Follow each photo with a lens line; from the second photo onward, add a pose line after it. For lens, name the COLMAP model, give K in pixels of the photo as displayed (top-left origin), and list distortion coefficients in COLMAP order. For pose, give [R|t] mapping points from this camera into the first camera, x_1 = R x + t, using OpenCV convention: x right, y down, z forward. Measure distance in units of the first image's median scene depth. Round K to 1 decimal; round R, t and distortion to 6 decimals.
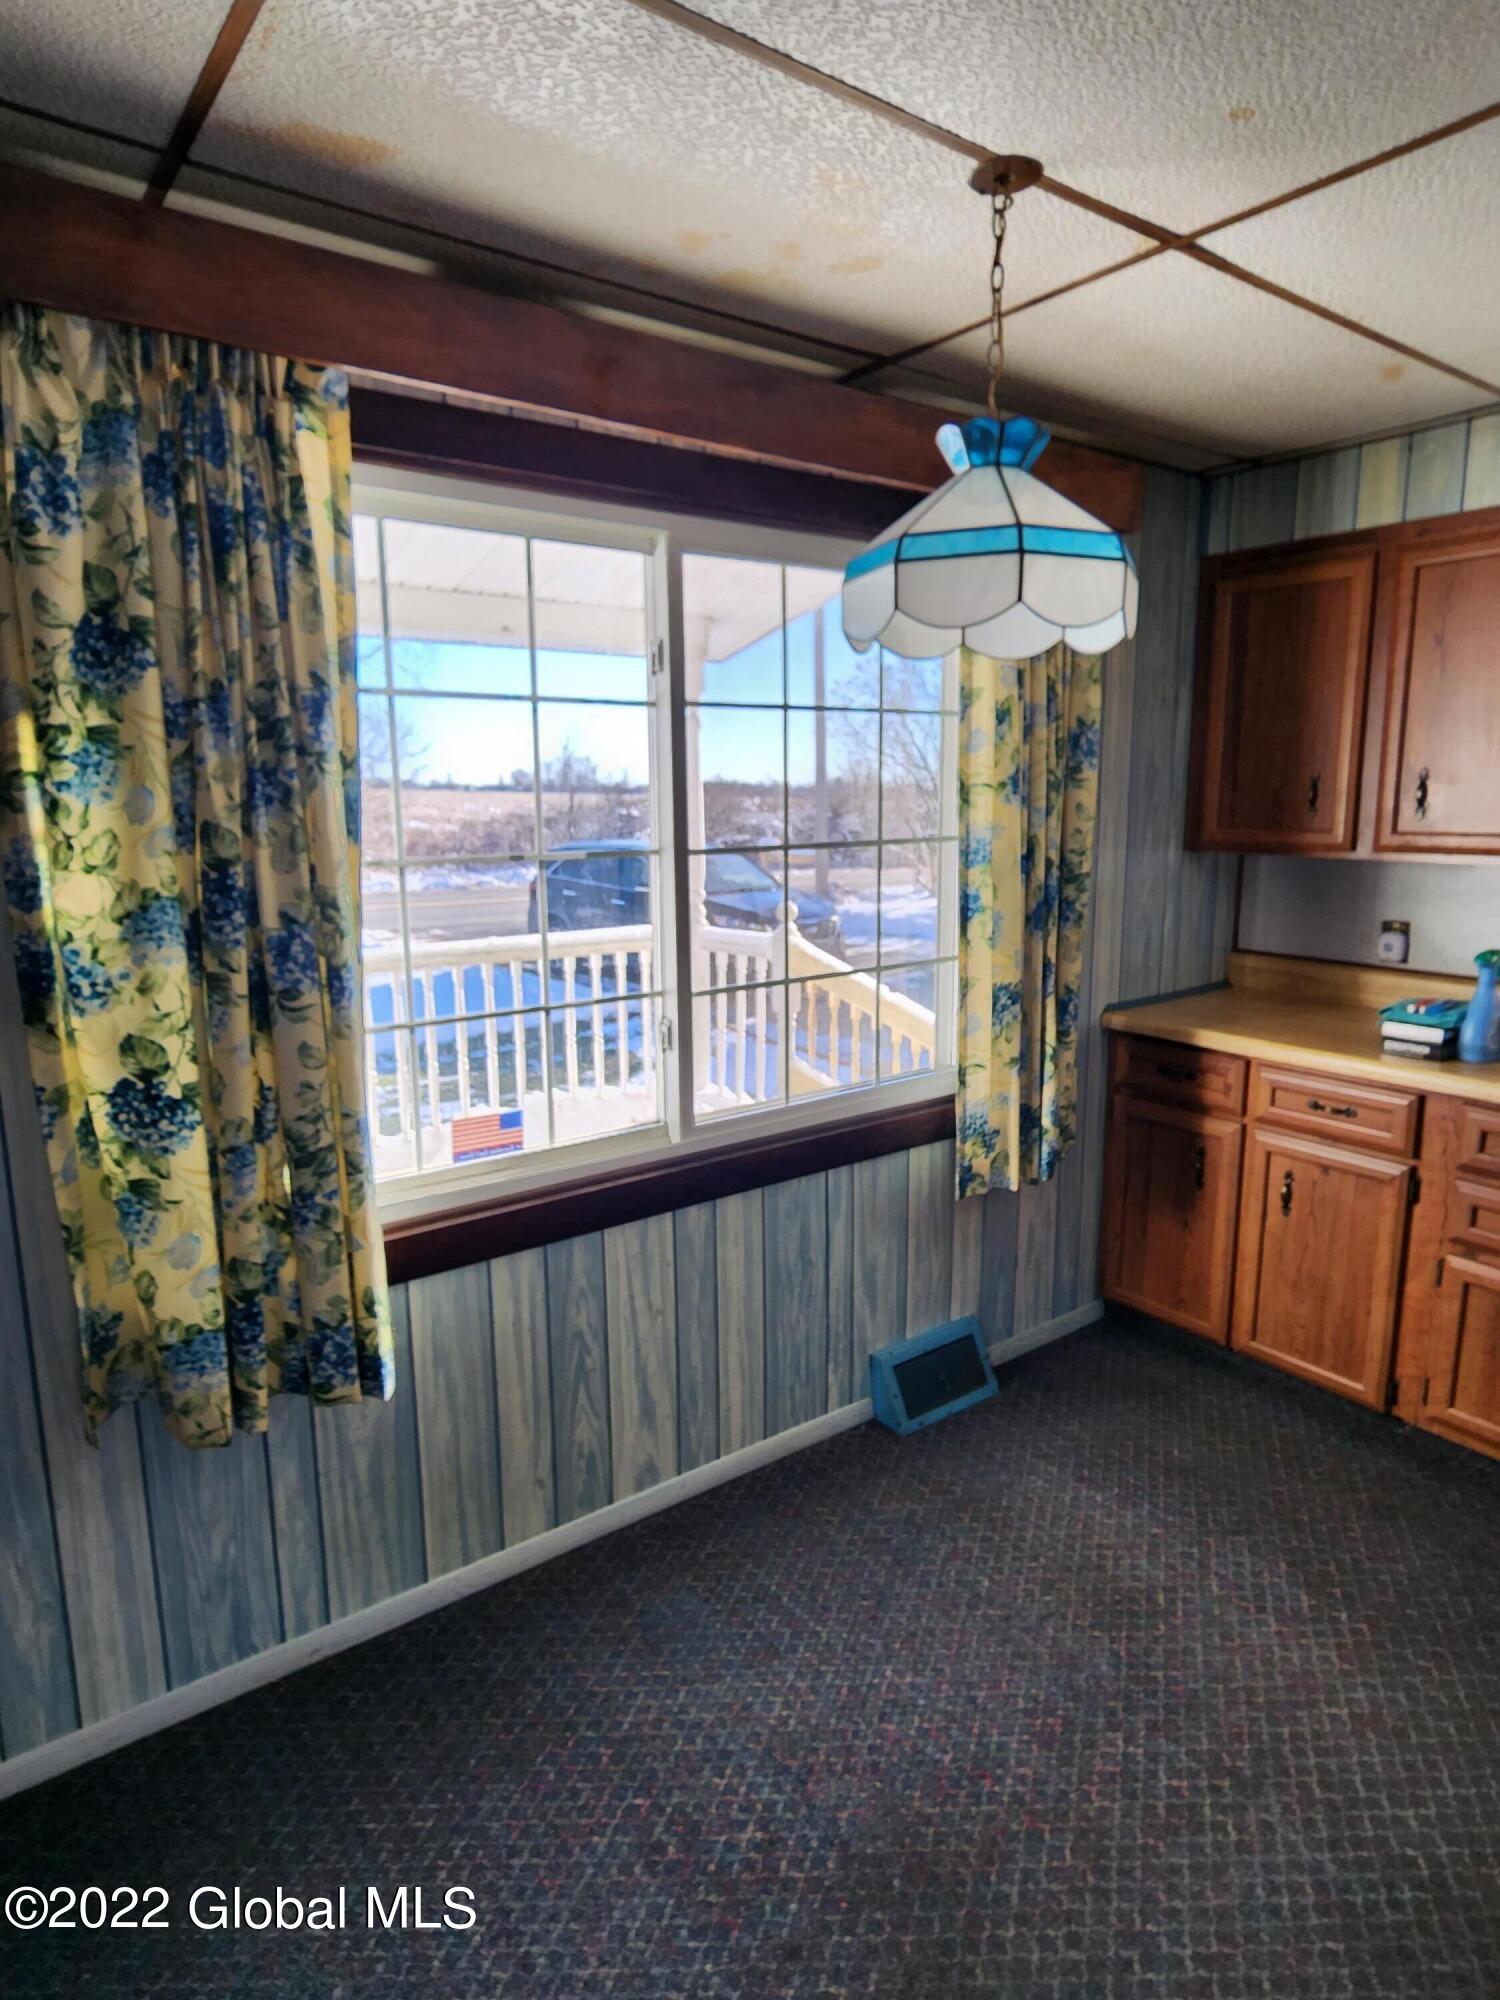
lens RADIAL K [[1151.2, 0, 753.1], [0, 1151.2, 1004.0], [0, 0, 1]] dist [-0.000986, 0.000171]
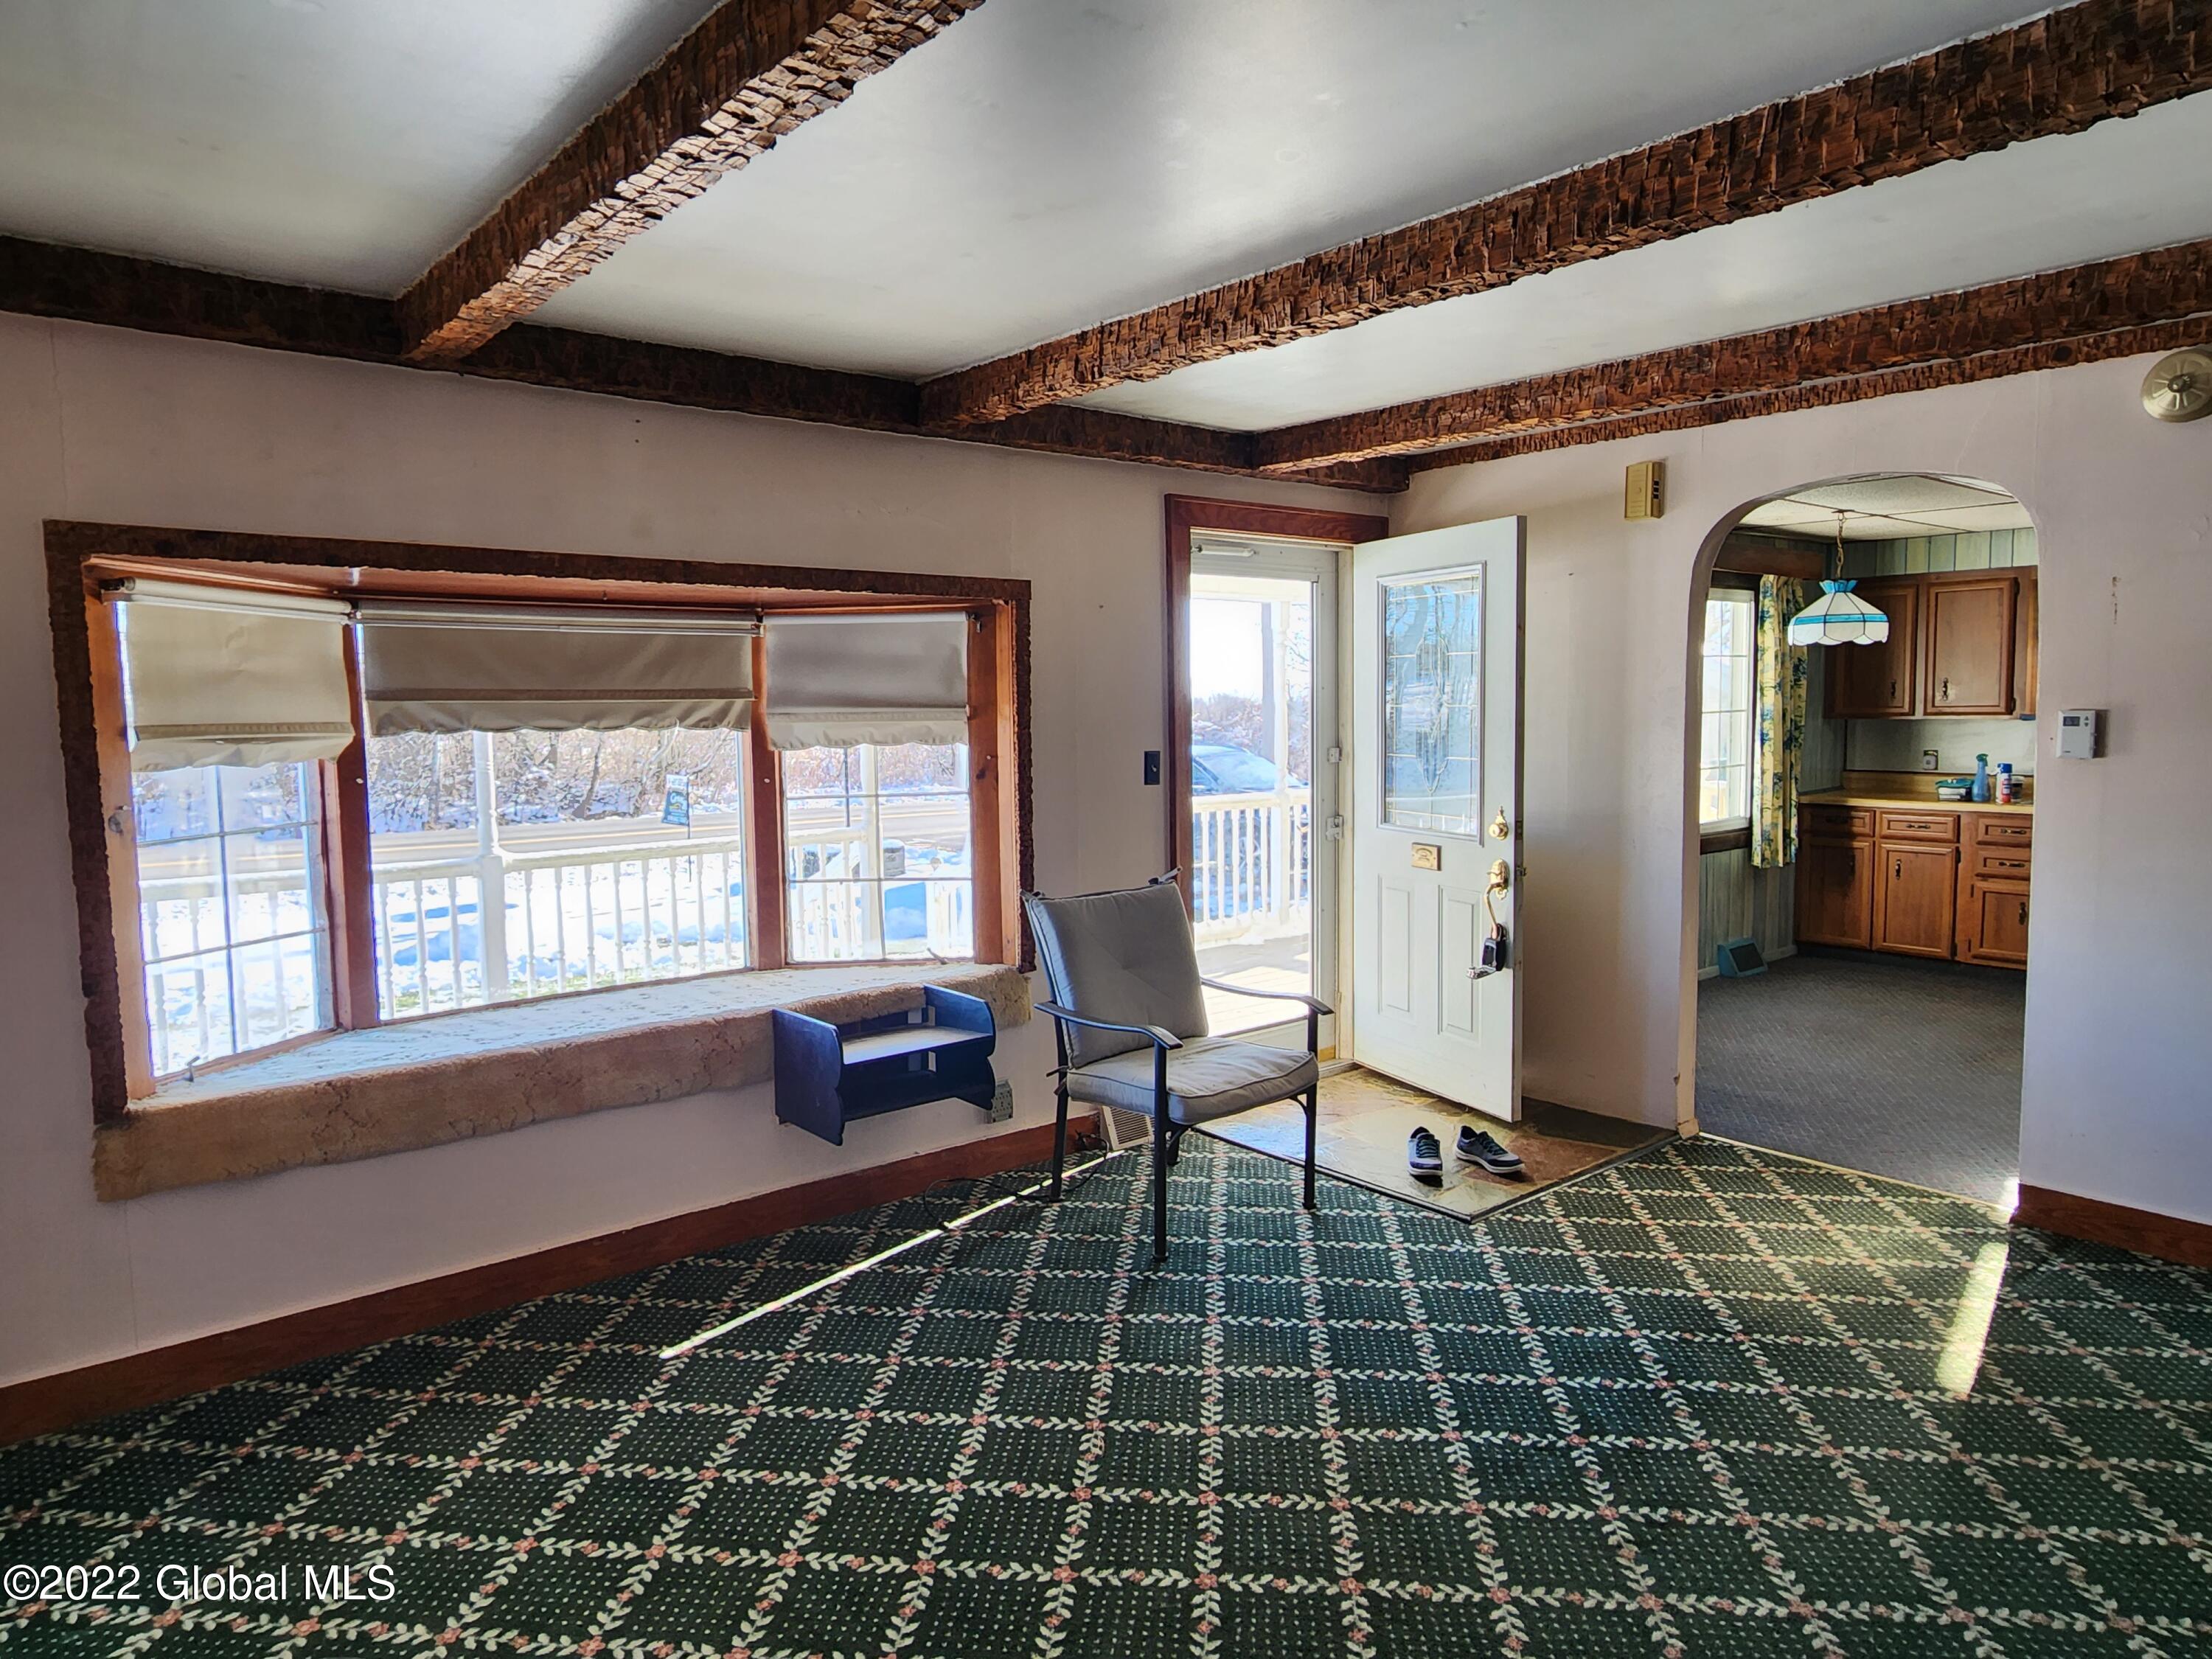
lens RADIAL K [[1409.6, 0, 1102.5], [0, 1409.6, 824.5], [0, 0, 1]] dist [0.006187, 0.001099]
pose [[0.998291, -0.013941, 0.056755, -1.240278], [0.019431, 0.995058, -0.097374, 0.322390], [-0.055117, 0.098310, 0.993628, -1.652304]]
